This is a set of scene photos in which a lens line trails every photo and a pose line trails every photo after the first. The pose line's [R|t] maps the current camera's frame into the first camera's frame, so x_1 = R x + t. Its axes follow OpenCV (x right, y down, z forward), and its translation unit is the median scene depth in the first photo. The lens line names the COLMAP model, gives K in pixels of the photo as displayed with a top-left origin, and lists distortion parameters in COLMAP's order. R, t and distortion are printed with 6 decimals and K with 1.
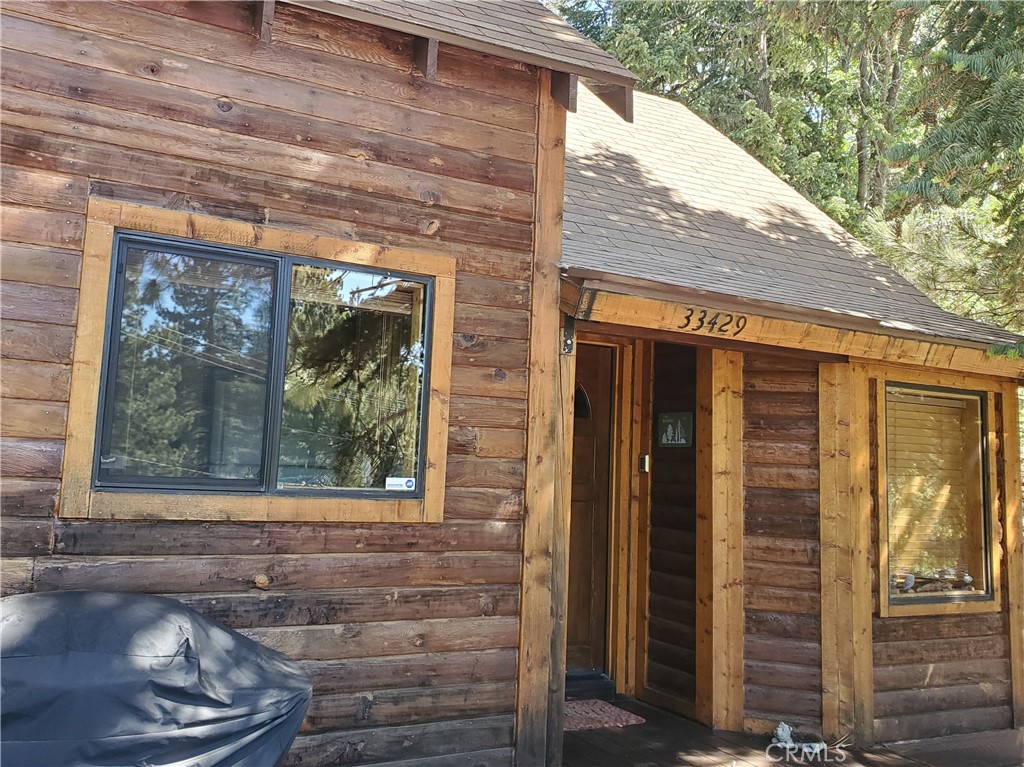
lens RADIAL K [[936.7, 0, 462.0], [0, 936.7, 381.2], [0, 0, 1]] dist [0.033188, -0.000552]
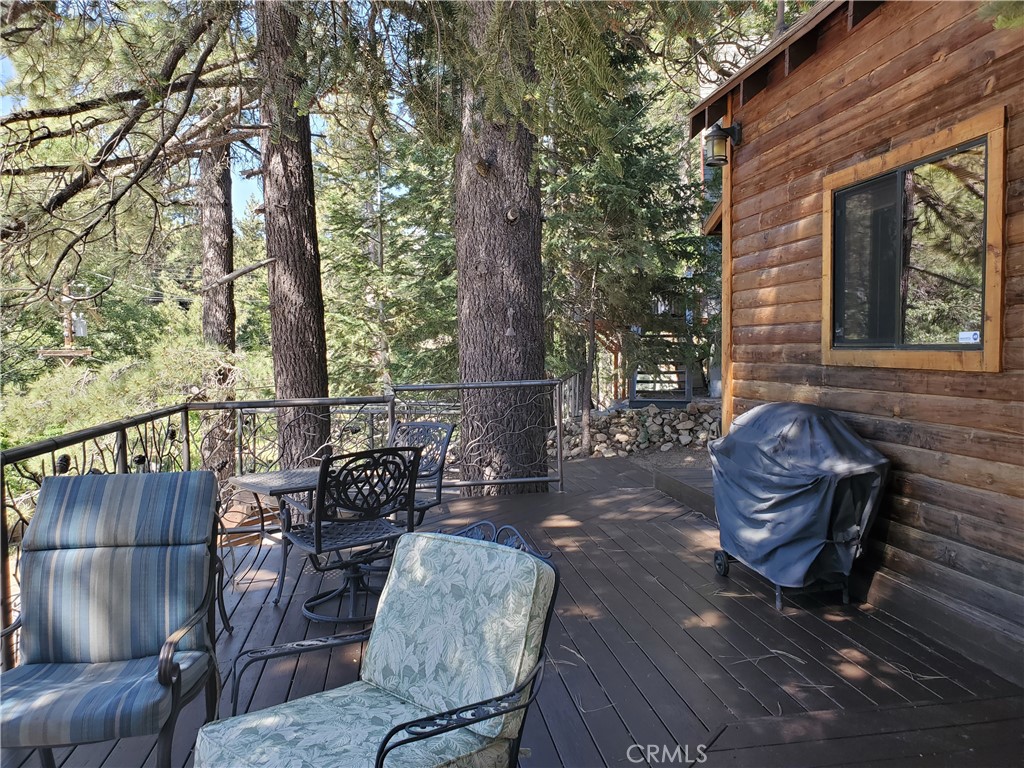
lens RADIAL K [[805.1, 0, 523.9], [0, 805.1, 377.1], [0, 0, 1]] dist [-0.005741, 0.054418]
pose [[-0.318800, 0.001672, -0.947820, 0.968910], [0.098283, 0.994666, -0.031303, 0.129354], [0.942713, -0.103134, -0.317264, 0.767891]]
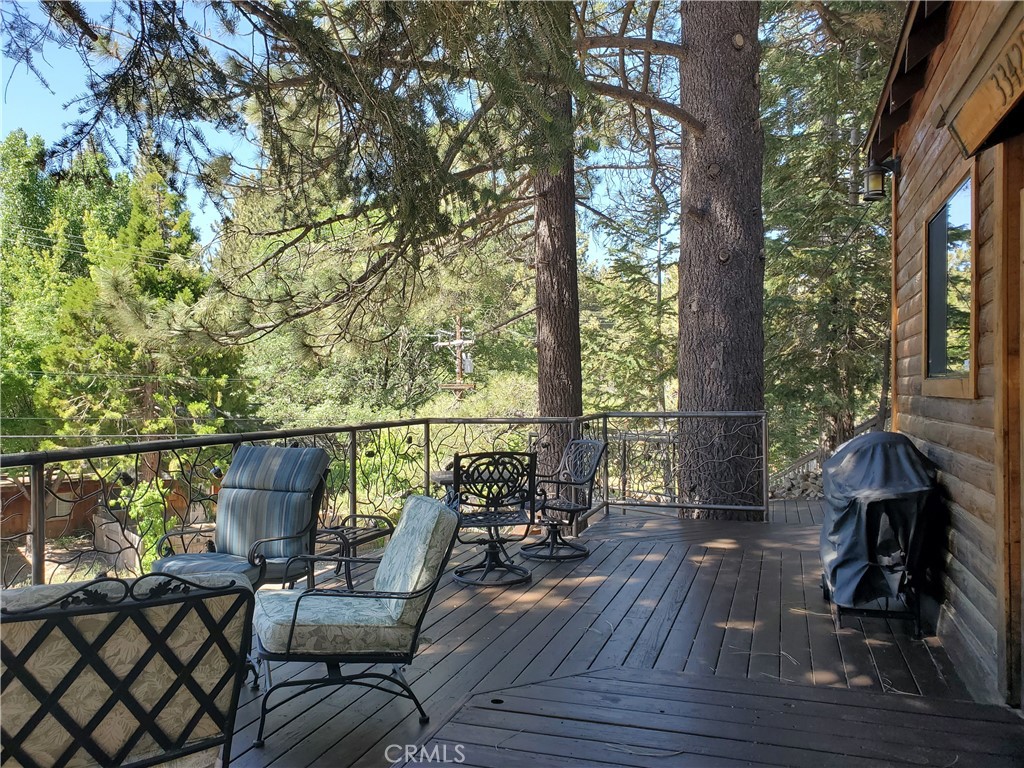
lens RADIAL K [[797.7, 0, 508.3], [0, 797.7, 382.0], [0, 0, 1]] dist [0.024880, -0.009619]
pose [[-0.730442, -0.044625, -0.681515, 0.949550], [0.041282, 0.993154, -0.109276, 0.203883], [0.681726, -0.107955, -0.723599, 1.263158]]
